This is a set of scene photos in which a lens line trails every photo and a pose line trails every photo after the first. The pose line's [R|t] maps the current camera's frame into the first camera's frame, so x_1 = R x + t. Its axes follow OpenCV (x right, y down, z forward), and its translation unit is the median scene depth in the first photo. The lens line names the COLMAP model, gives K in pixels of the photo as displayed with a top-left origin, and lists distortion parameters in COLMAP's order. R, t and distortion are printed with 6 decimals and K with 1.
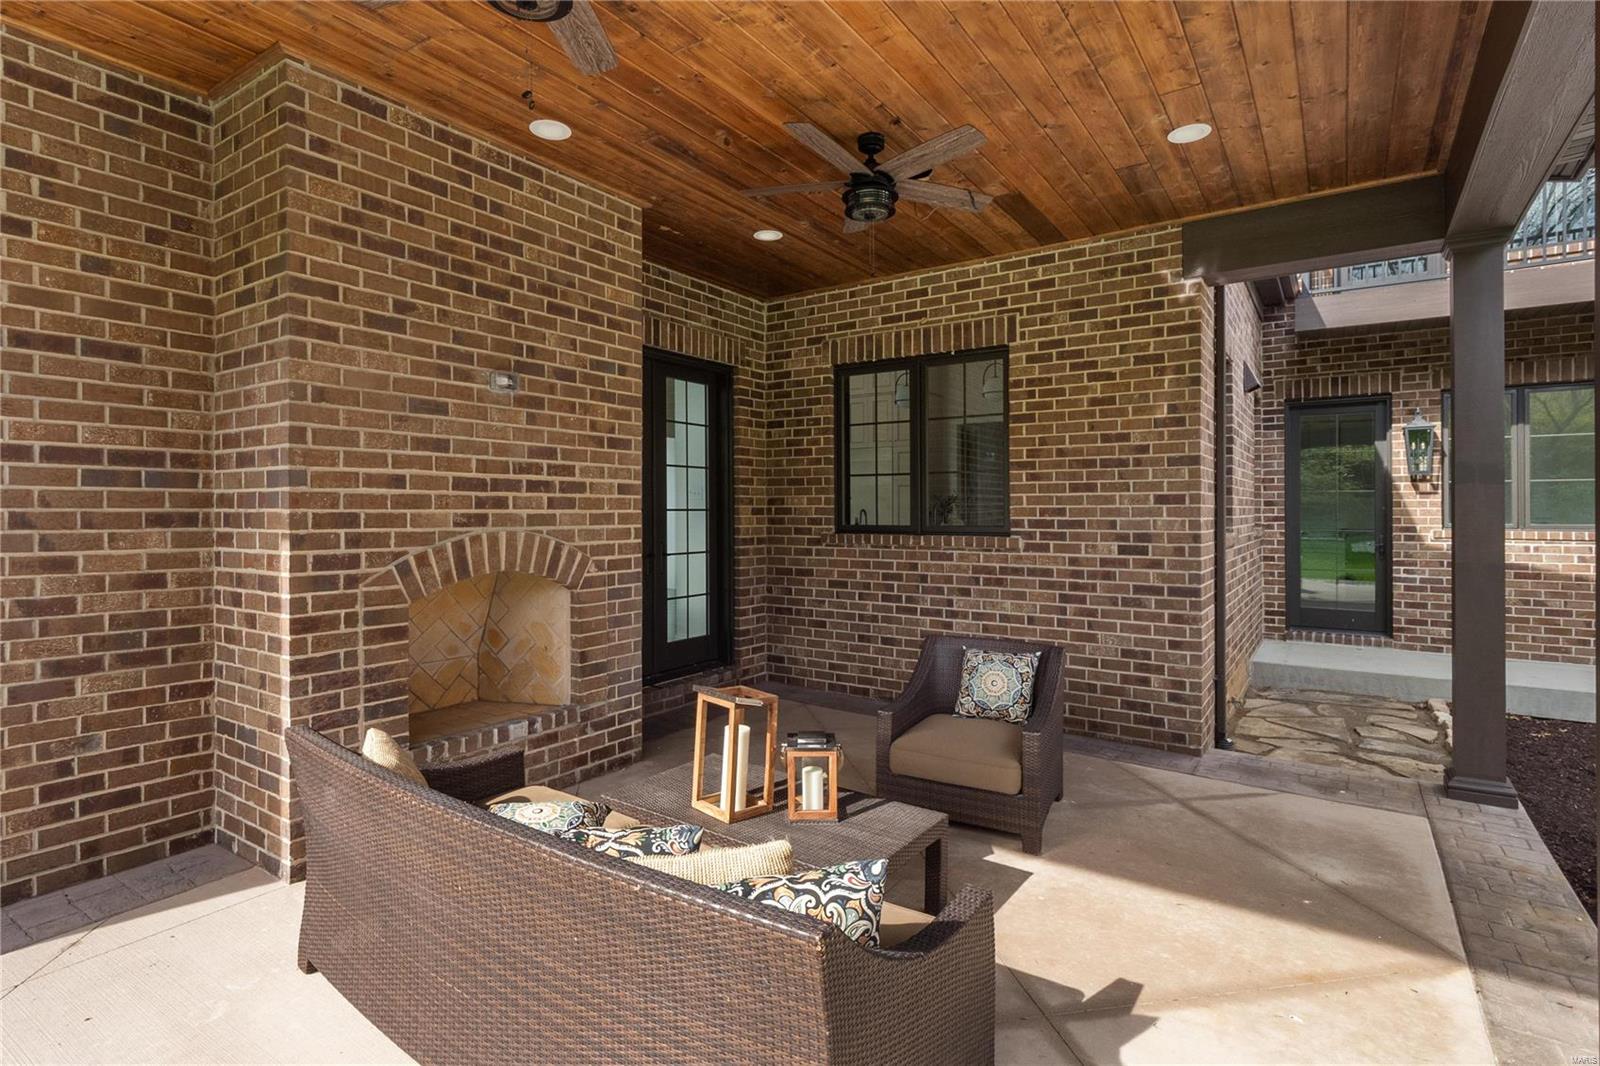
lens RADIAL K [[807.3, 0, 762.1], [0, 807.3, 508.5], [0, 0, 1]] dist [0.007005, -0.007142]
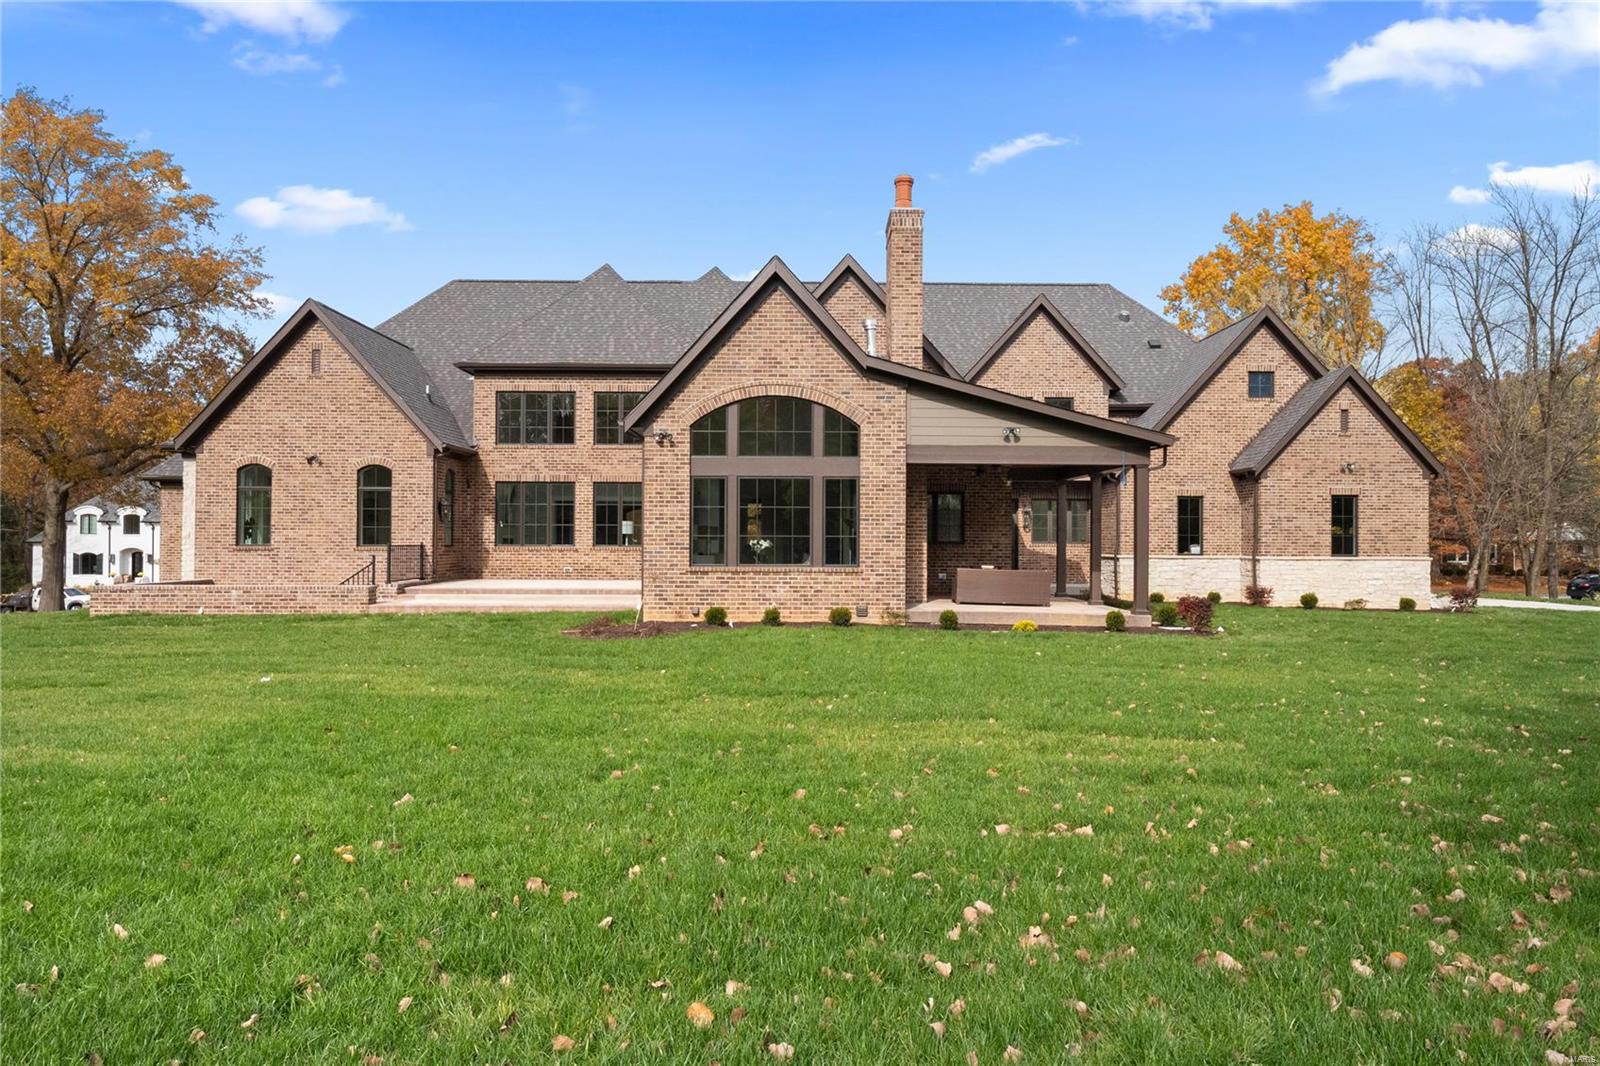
lens RADIAL K [[1042.7, 0, 798.1], [0, 1042.7, 533.0], [0, 0, 1]] dist [0.006210, 0.000815]
pose [[0.823534, 0.006478, 0.567230, -3.737015], [-0.005703, 0.999979, -0.003141, 0.005185], [-0.567238, -0.000648, 0.823554, -3.077459]]
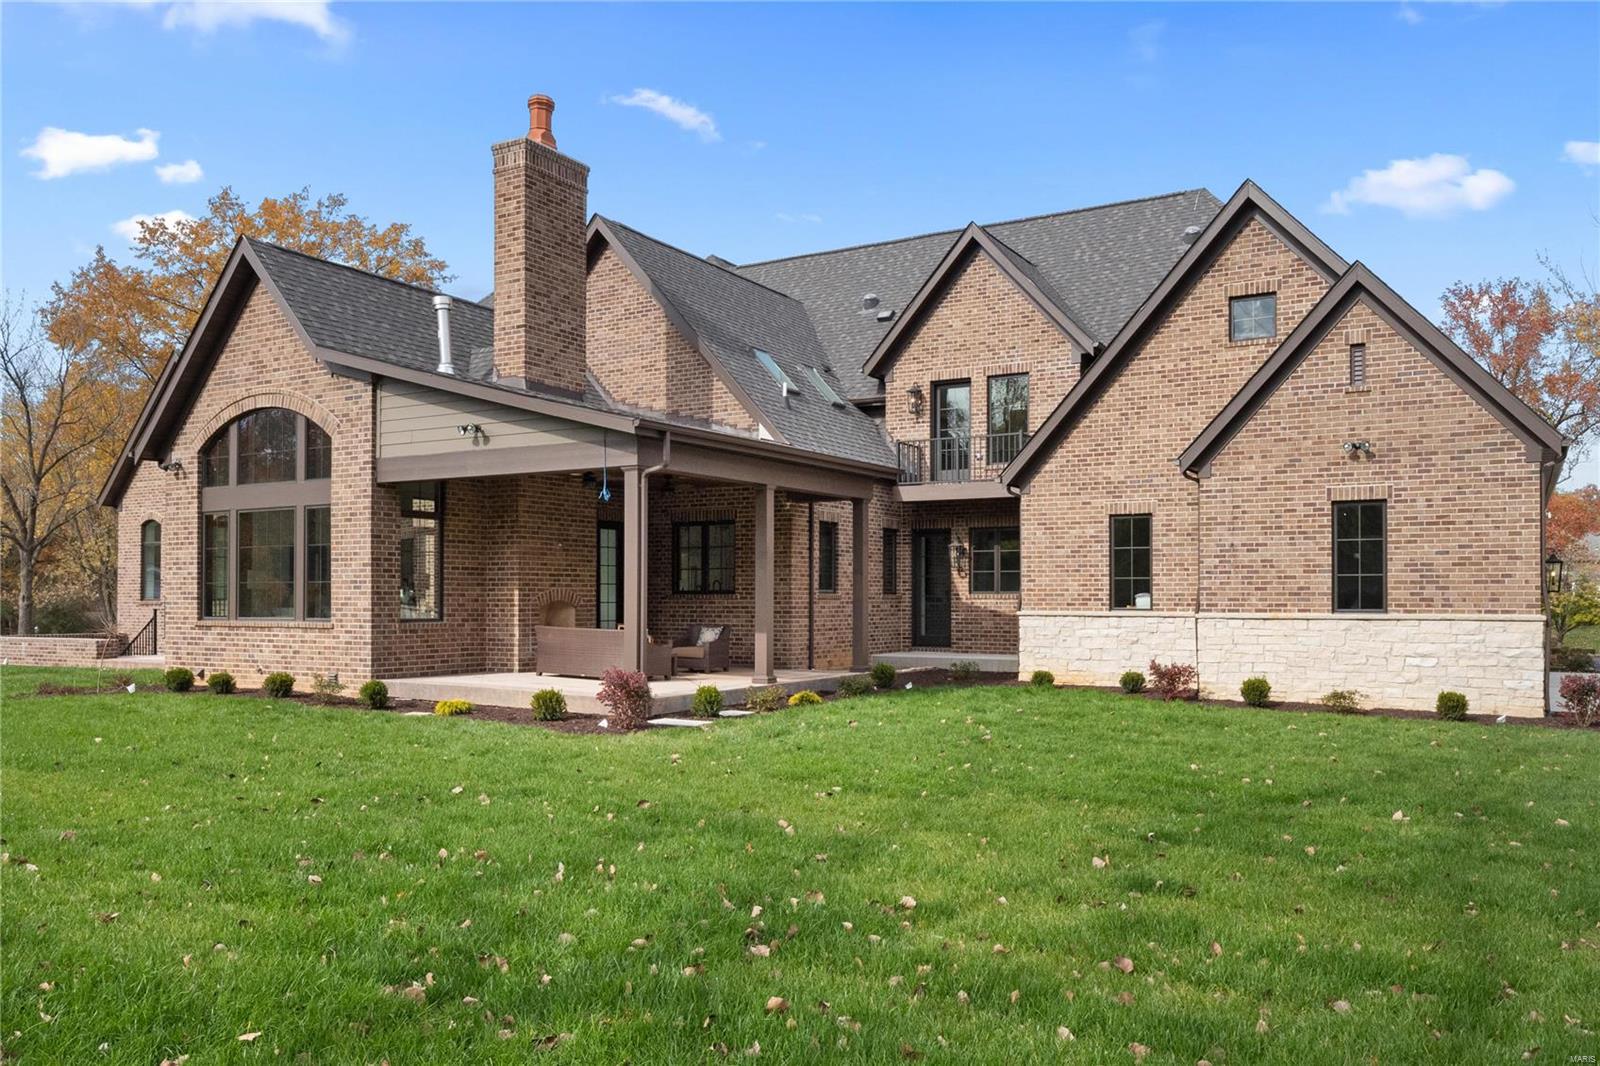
lens RADIAL K [[1194.3, 0, 746.2], [0, 1194.3, 595.4], [0, 0, 1]] dist [0.000961, 0.000976]
pose [[0.998238, 0.000033, 0.059338, 0.144074], [-0.000045, 1.000000, 0.000206, 0.048018], [-0.059338, -0.000208, 0.998238, -3.549583]]
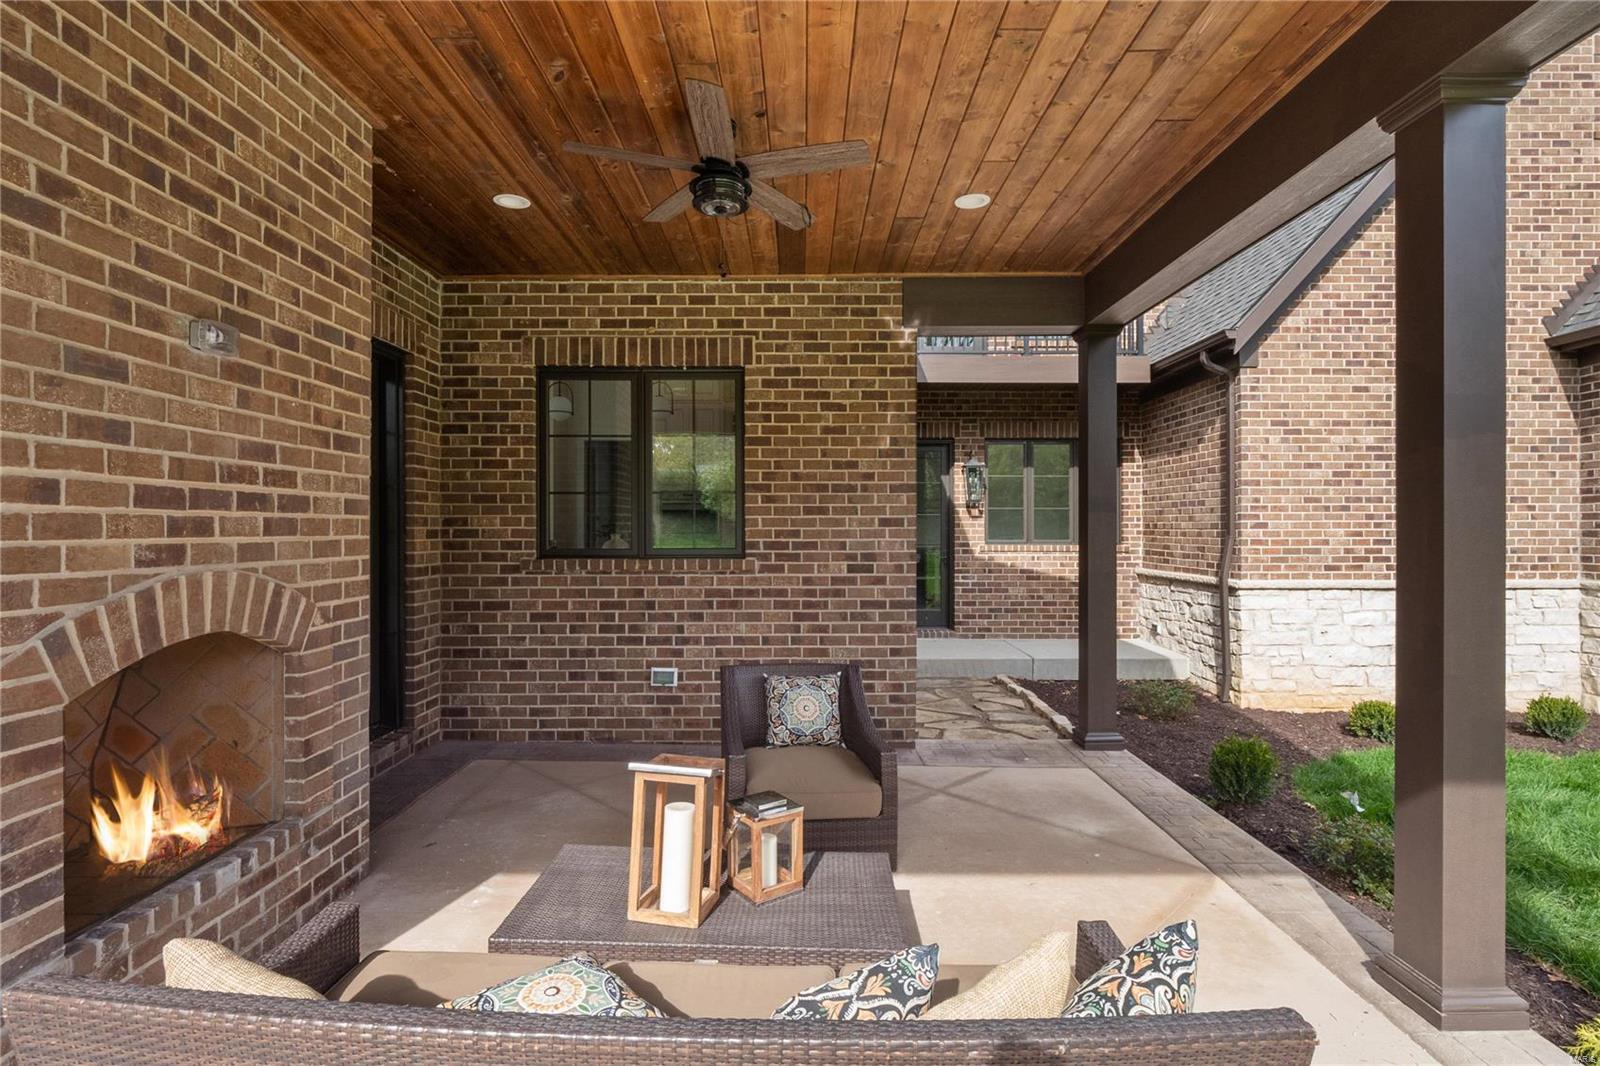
lens RADIAL K [[807.3, 0, 807.5], [0, 807.3, 525.2], [0, 0, 1]] dist [0.007005, -0.007142]
pose [[0.815427, 0.000727, 0.578859, -0.264406], [-0.000050, 0.999999, -0.001187, -0.006746], [-0.578859, 0.000939, 0.815427, 0.175661]]
